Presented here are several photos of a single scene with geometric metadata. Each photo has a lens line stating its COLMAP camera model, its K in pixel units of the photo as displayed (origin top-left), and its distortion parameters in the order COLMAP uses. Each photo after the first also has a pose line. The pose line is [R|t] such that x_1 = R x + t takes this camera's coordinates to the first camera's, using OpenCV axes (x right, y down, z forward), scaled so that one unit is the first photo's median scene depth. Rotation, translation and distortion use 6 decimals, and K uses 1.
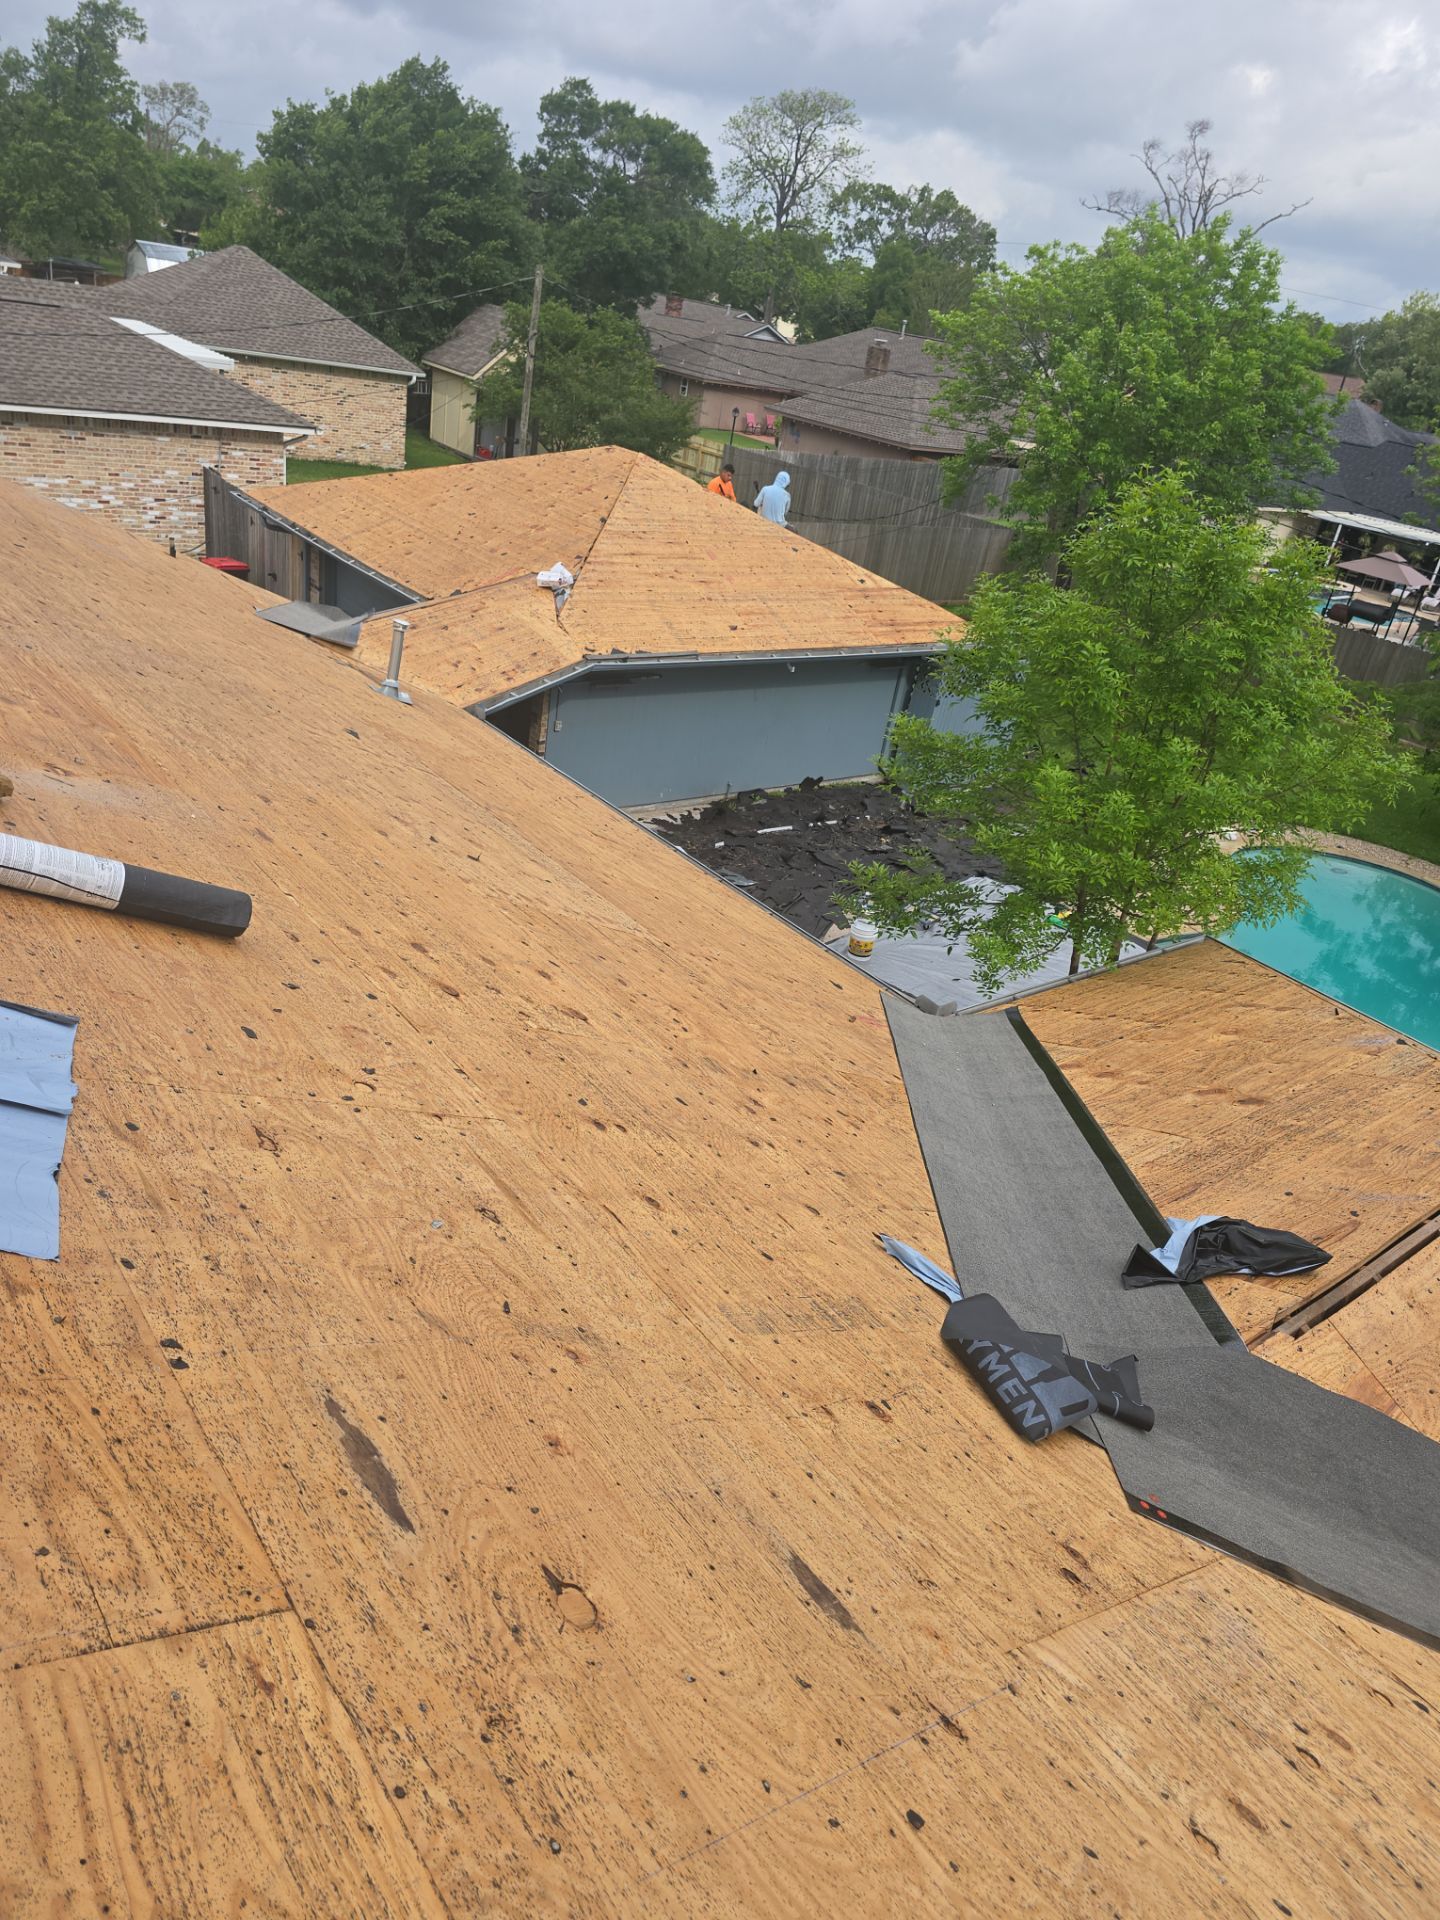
lens RADIAL K [[1266.3, 0, 702.8], [0, 1266.3, 980.4], [0, 0, 1]] dist [0.036202, -0.038279]
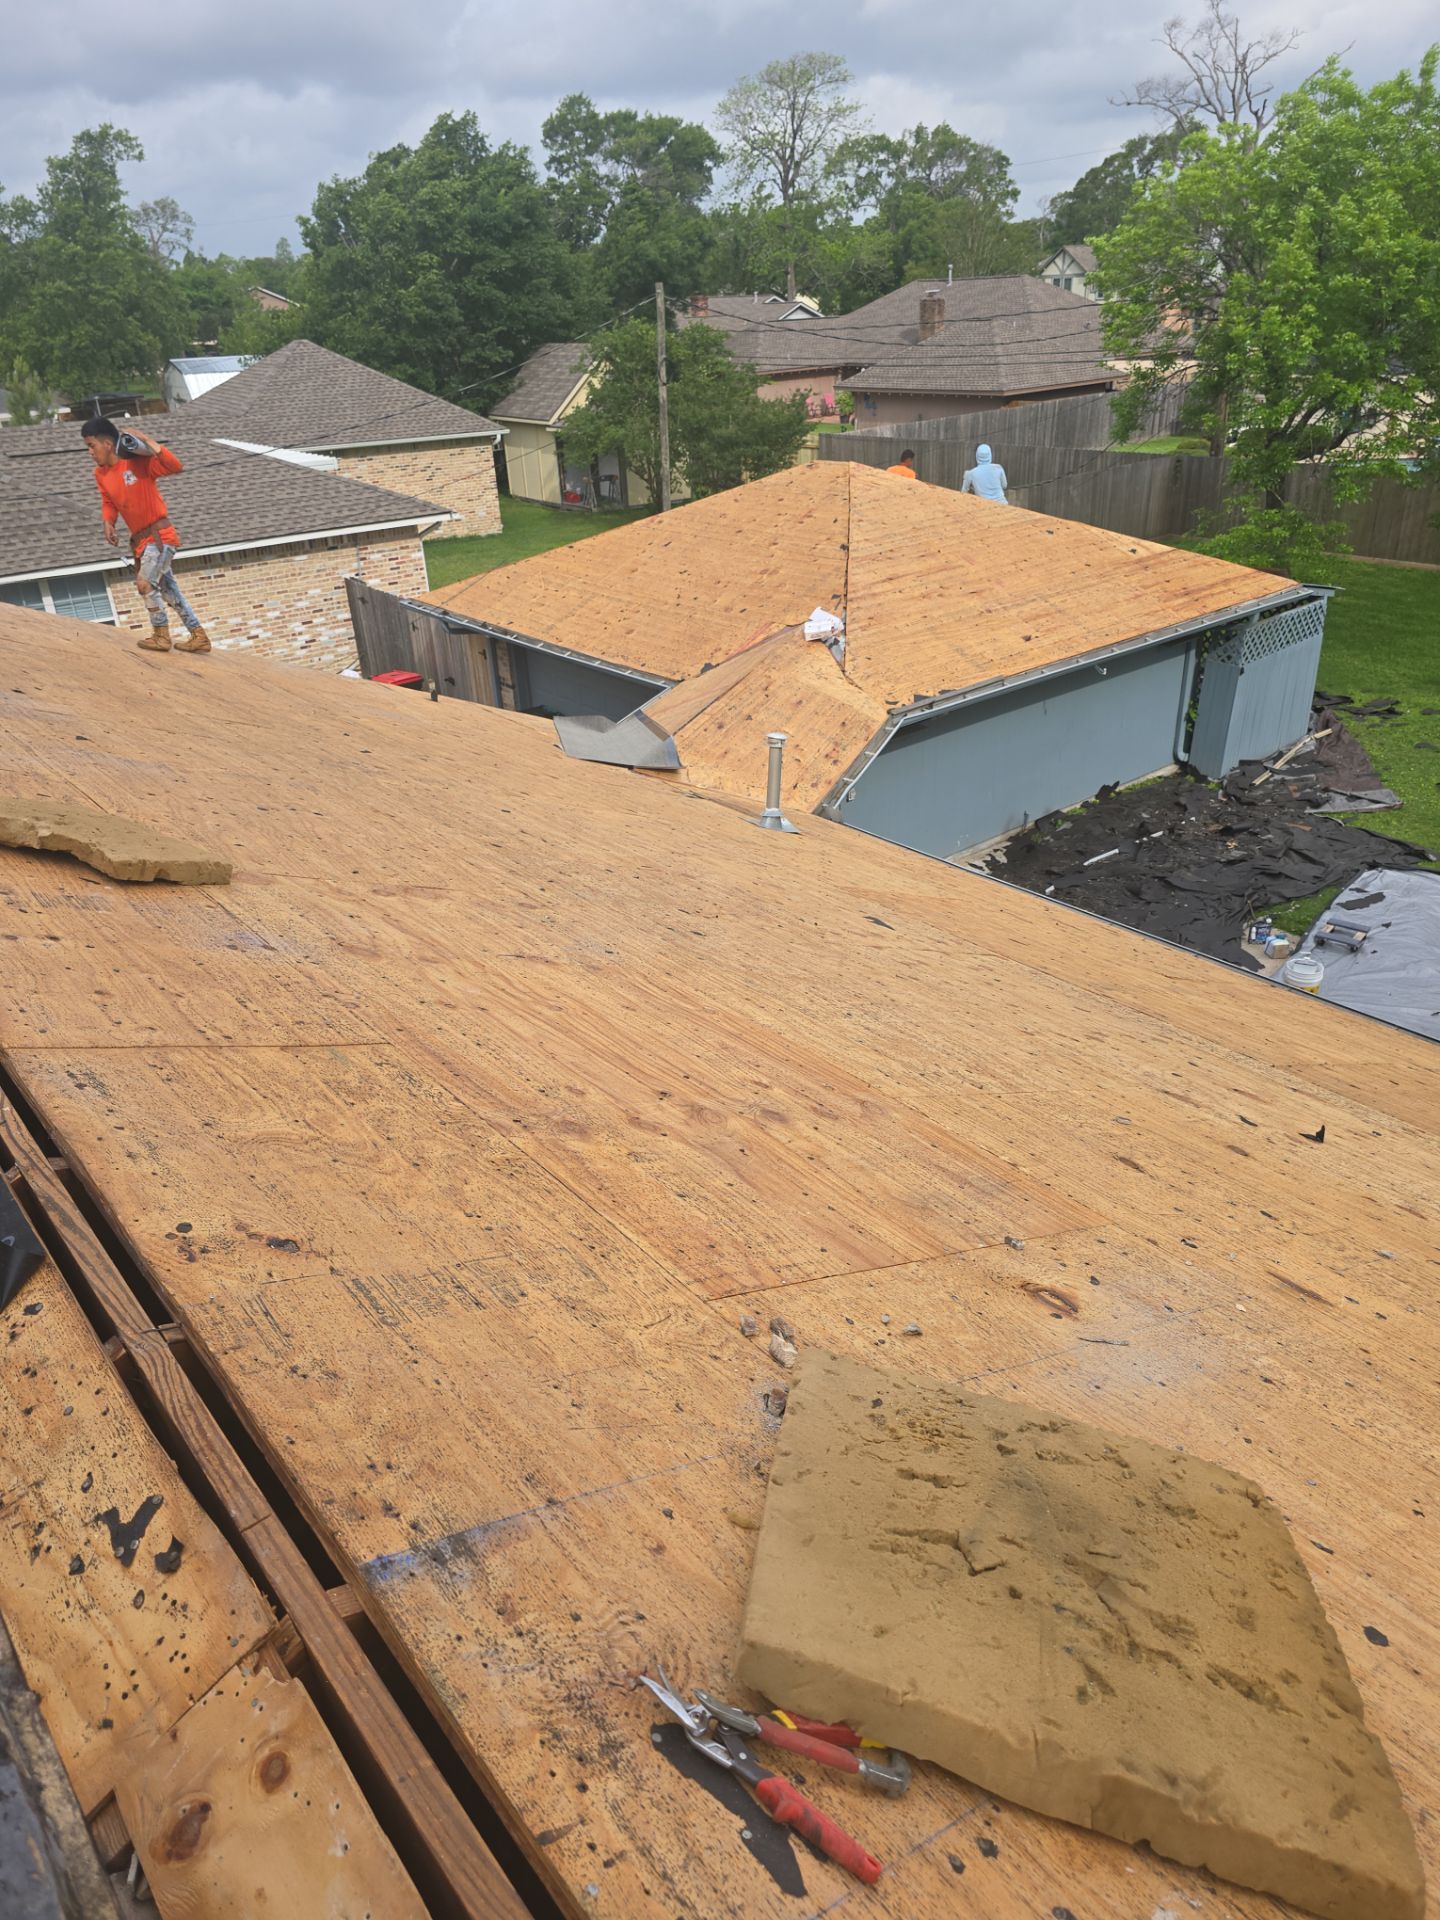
lens RADIAL K [[1266.3, 0, 712.0], [0, 1266.3, 974.0], [0, 0, 1]] dist [0.036202, -0.038279]
pose [[0.980059, -0.184278, -0.074334, -0.138529], [0.184237, 0.982854, -0.007472, -0.077177], [0.074437, -0.006372, 0.997205, 0.115228]]
